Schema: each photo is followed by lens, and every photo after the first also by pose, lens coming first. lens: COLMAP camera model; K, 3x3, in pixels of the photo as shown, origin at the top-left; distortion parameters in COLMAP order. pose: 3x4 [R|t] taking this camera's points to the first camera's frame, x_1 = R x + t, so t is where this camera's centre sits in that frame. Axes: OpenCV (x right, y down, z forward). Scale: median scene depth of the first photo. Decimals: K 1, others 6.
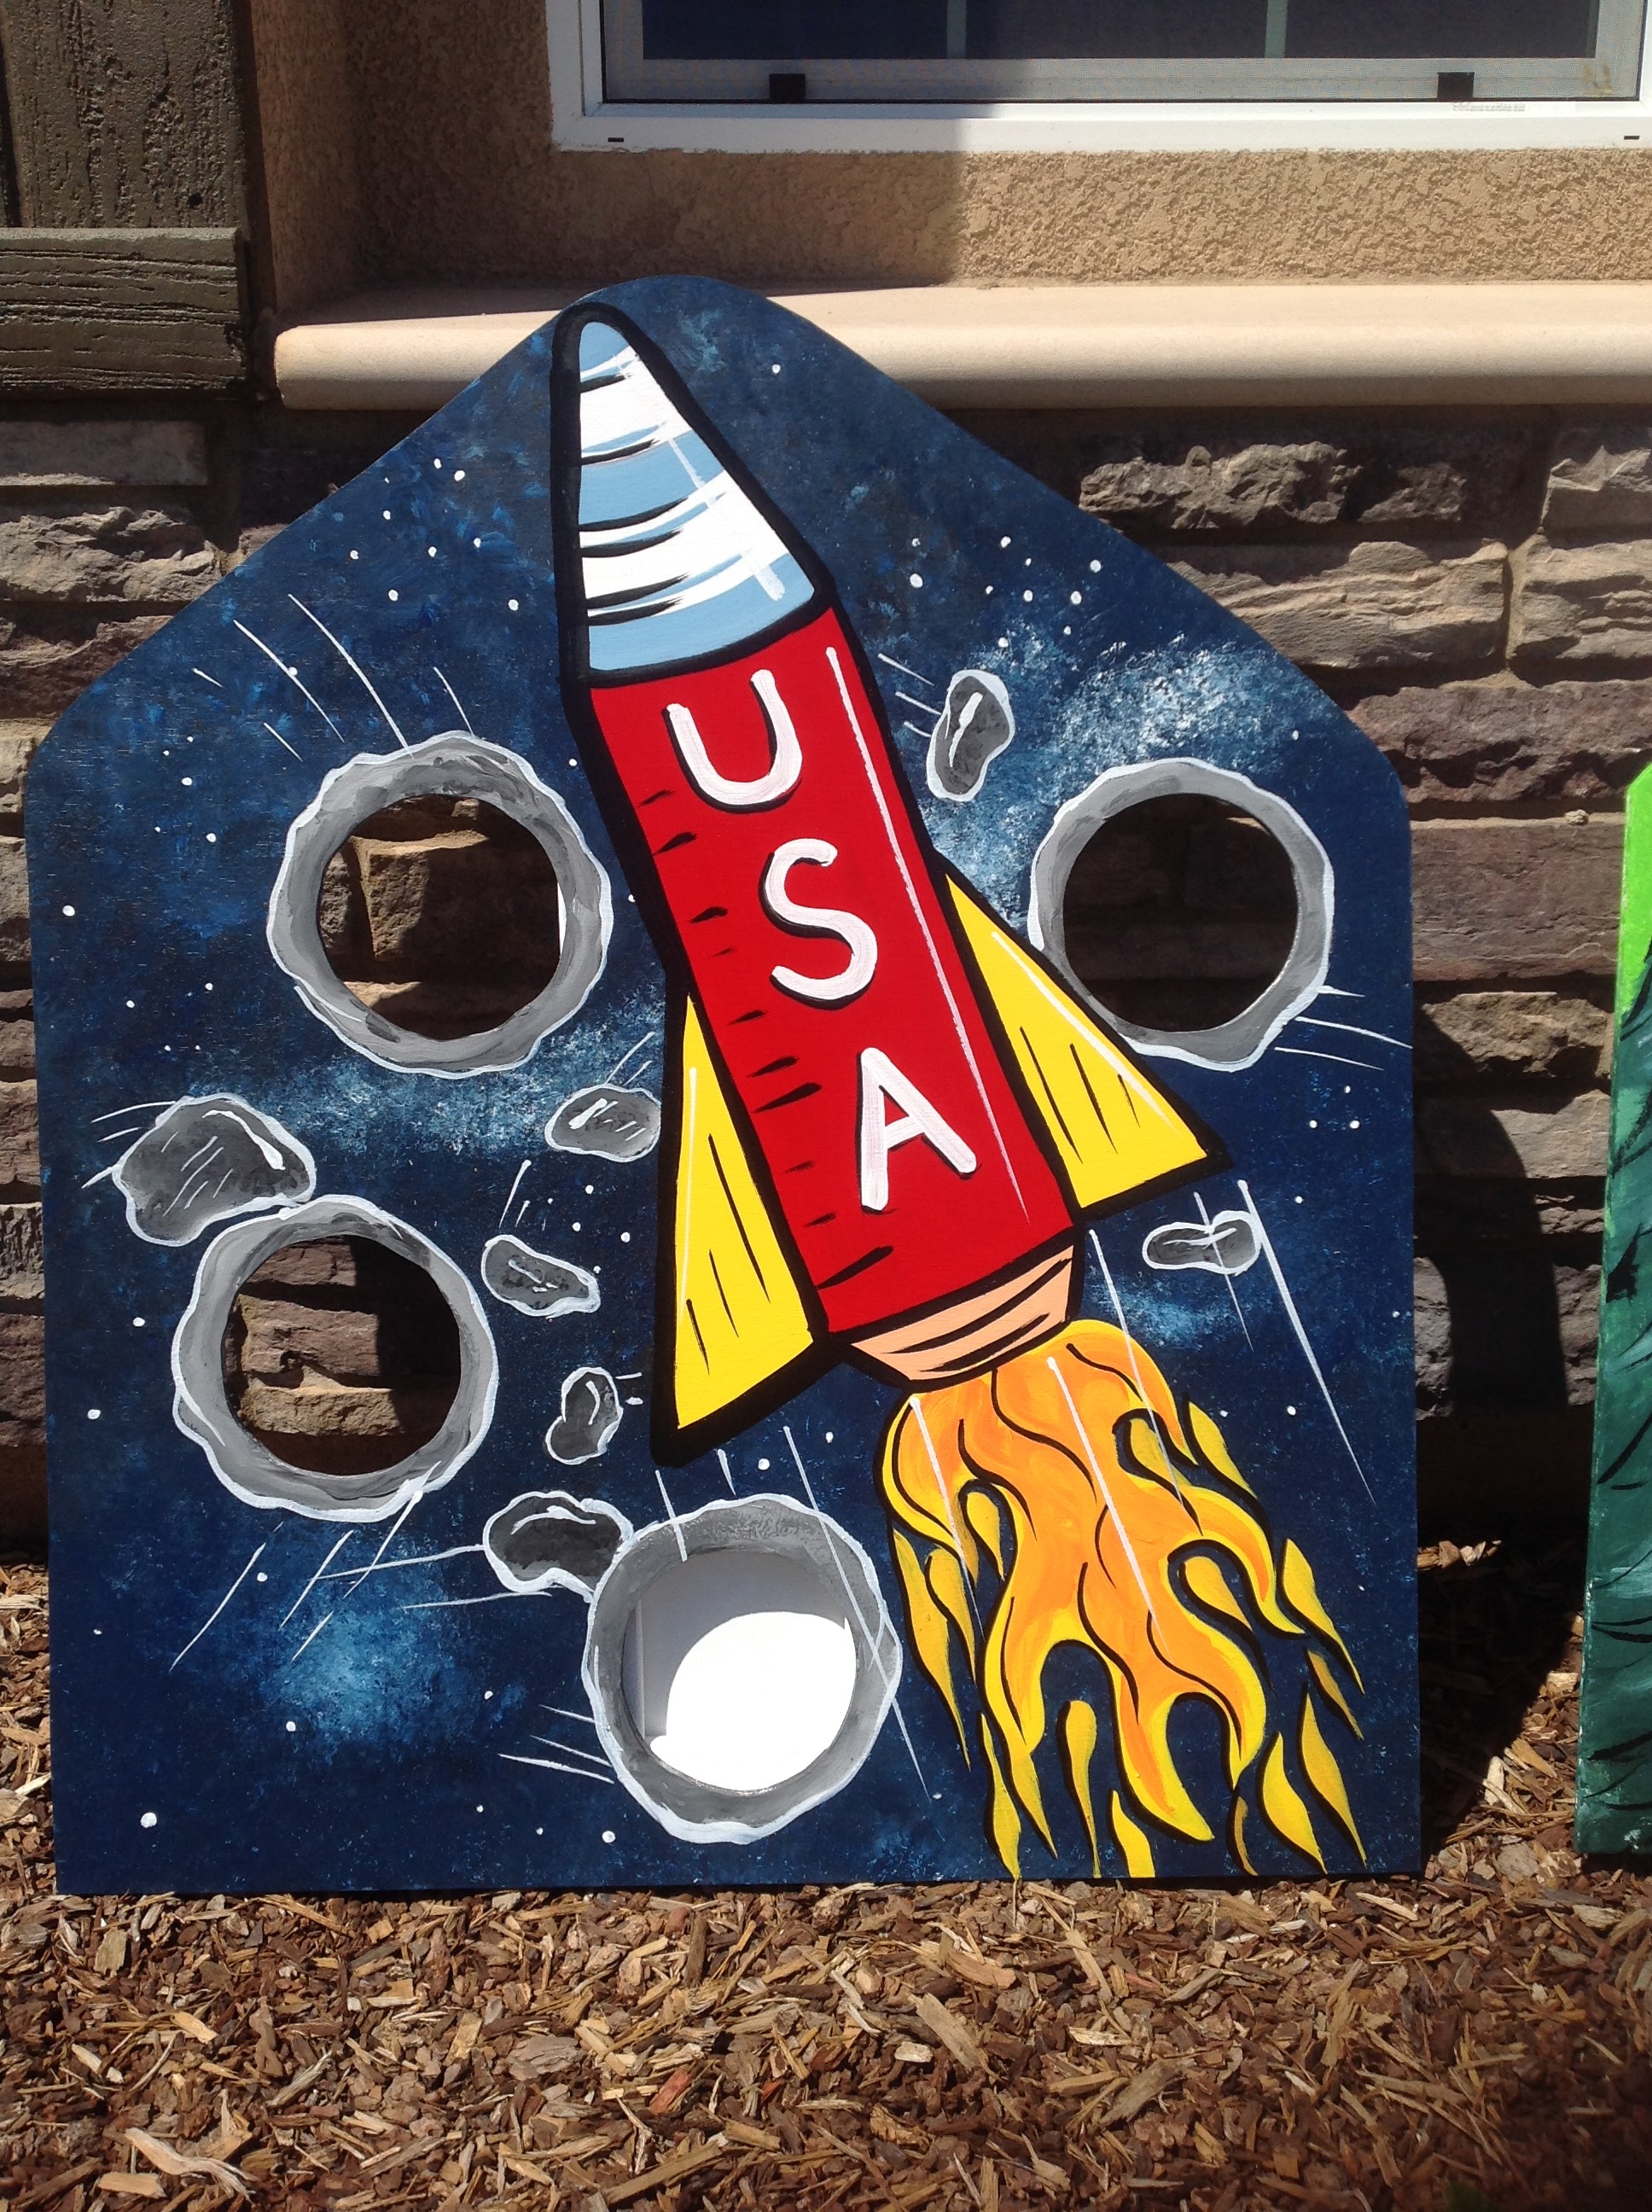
lens RADIAL K [[2171.6, 0, 840.8], [0, 2171.6, 1096.8], [0, 0, 1]] dist [0.110862, -0.232481]
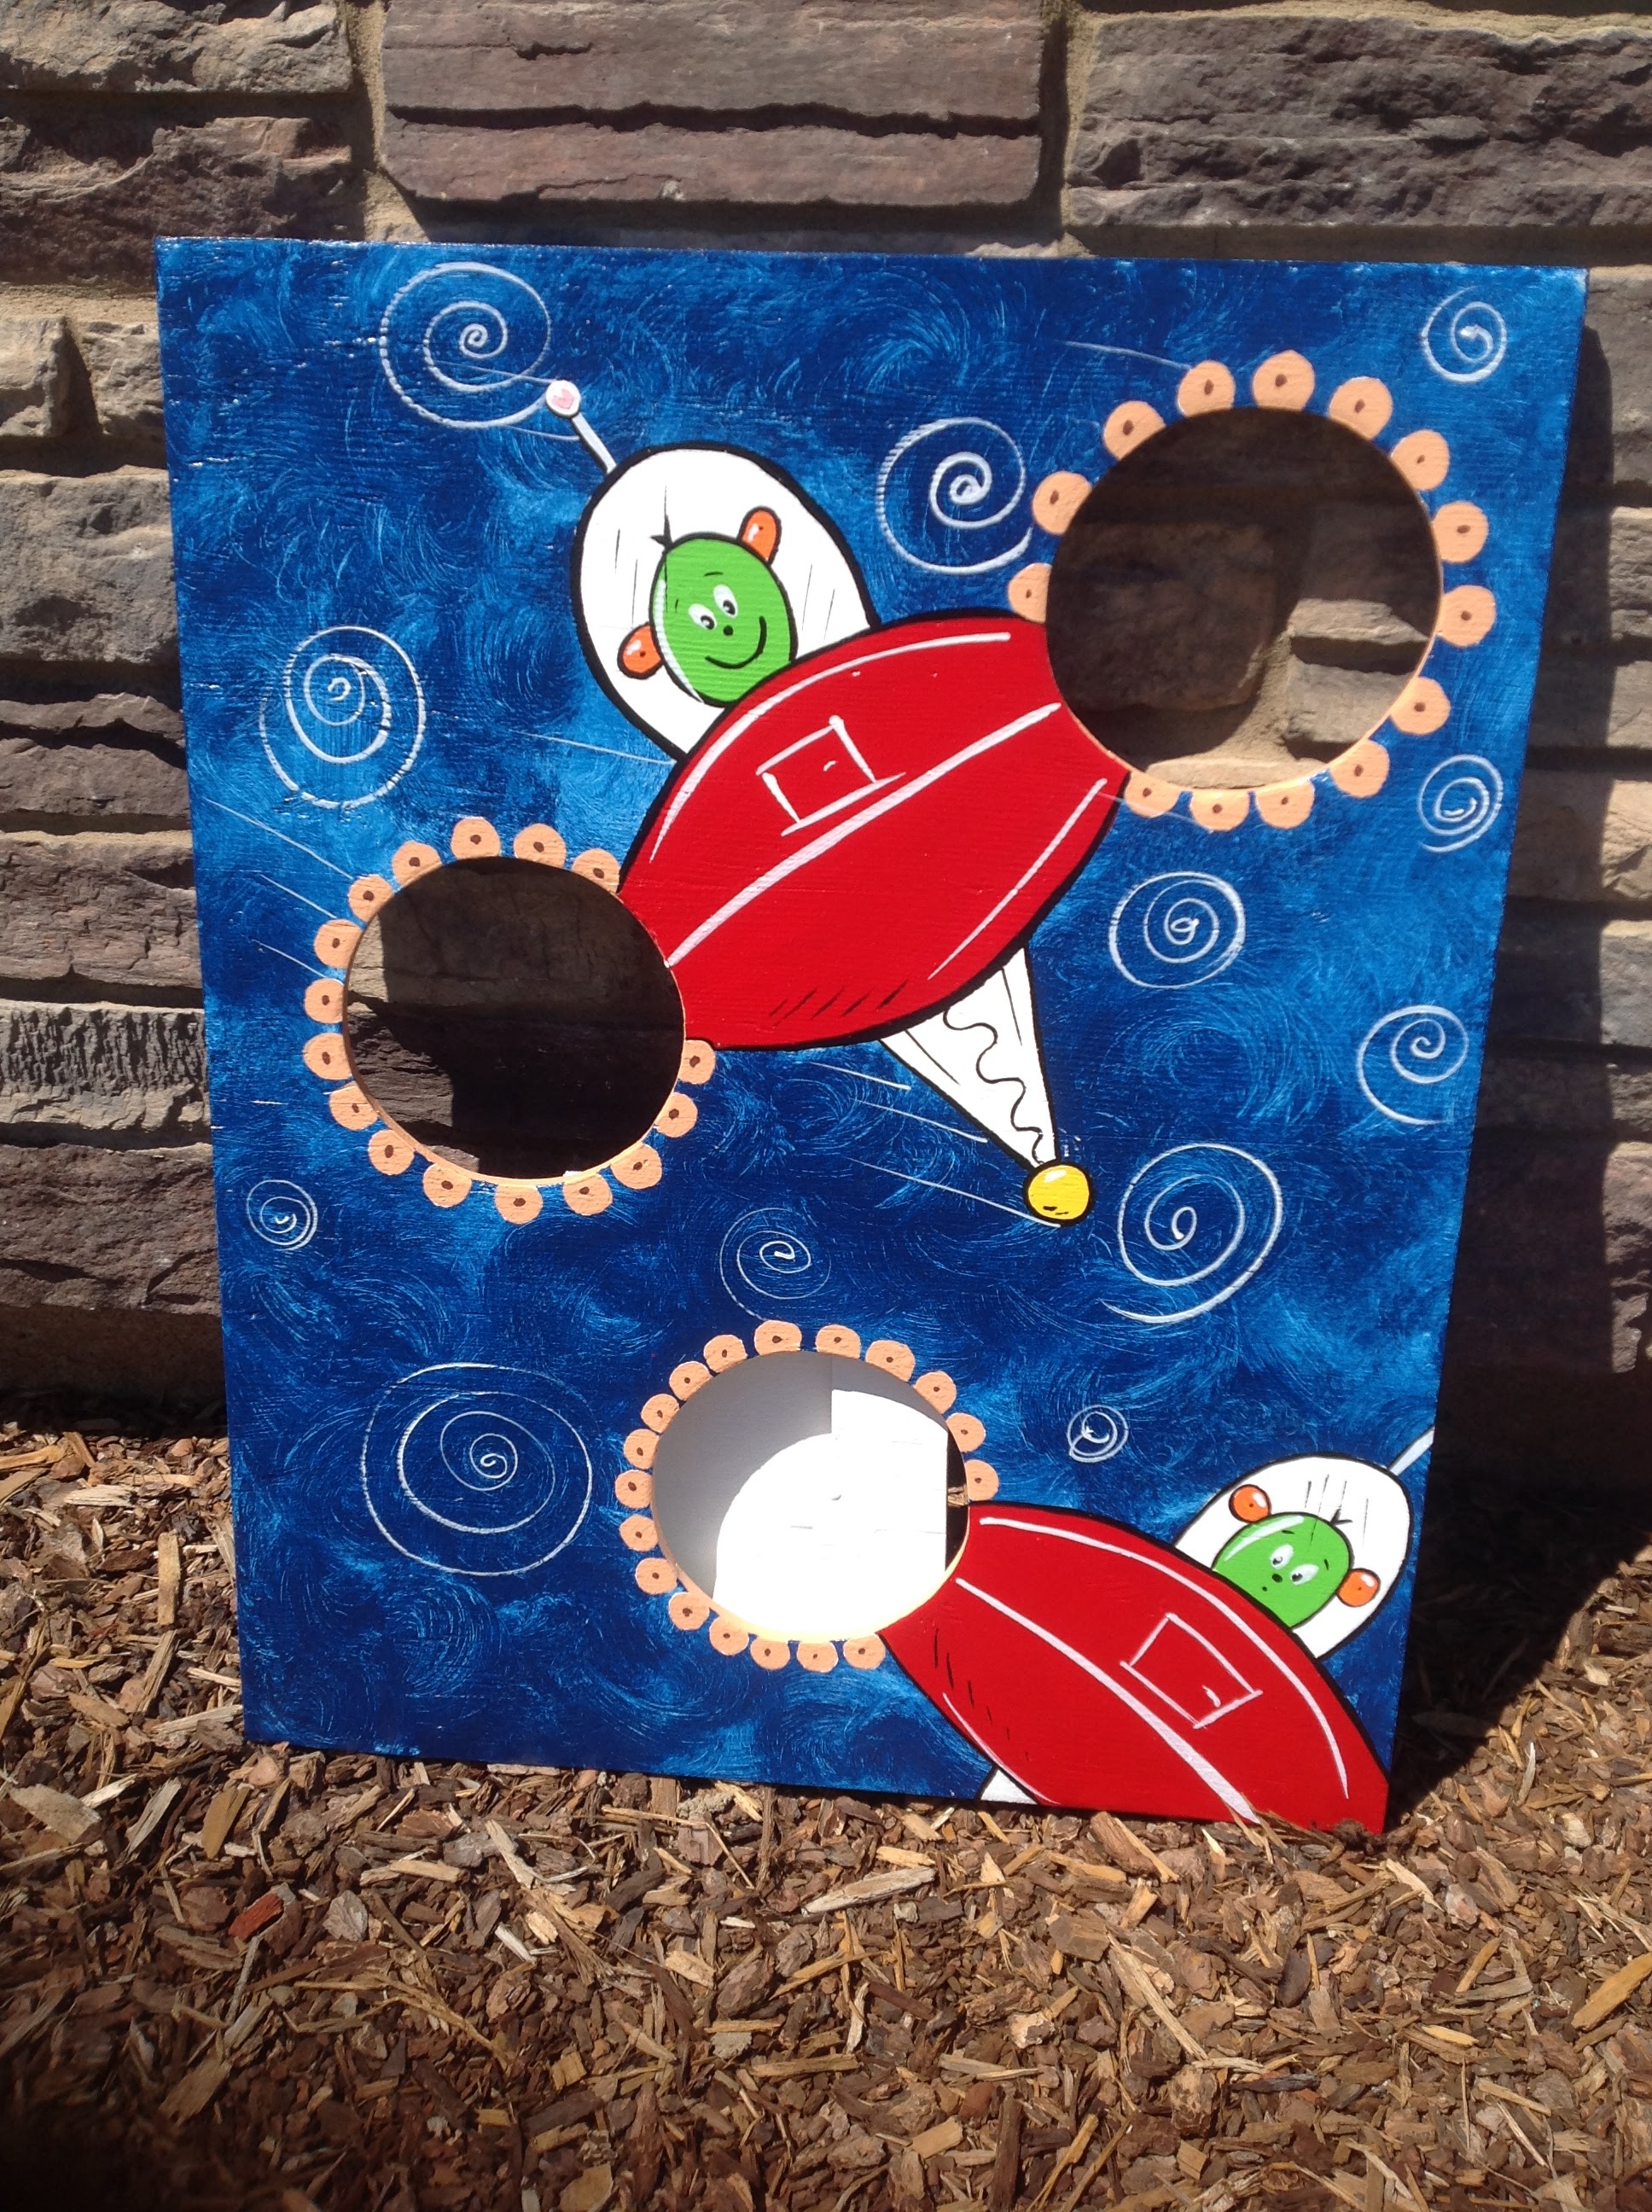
lens RADIAL K [[2171.6, 0, 840.8], [0, 2171.6, 1096.8], [0, 0, 1]] dist [0.110862, -0.232481]
pose [[0.995842, 0.053922, -0.073423, -0.084030], [-0.040206, 0.983407, 0.176902, -0.063677], [0.081743, -0.173215, 0.981486, 0.356097]]
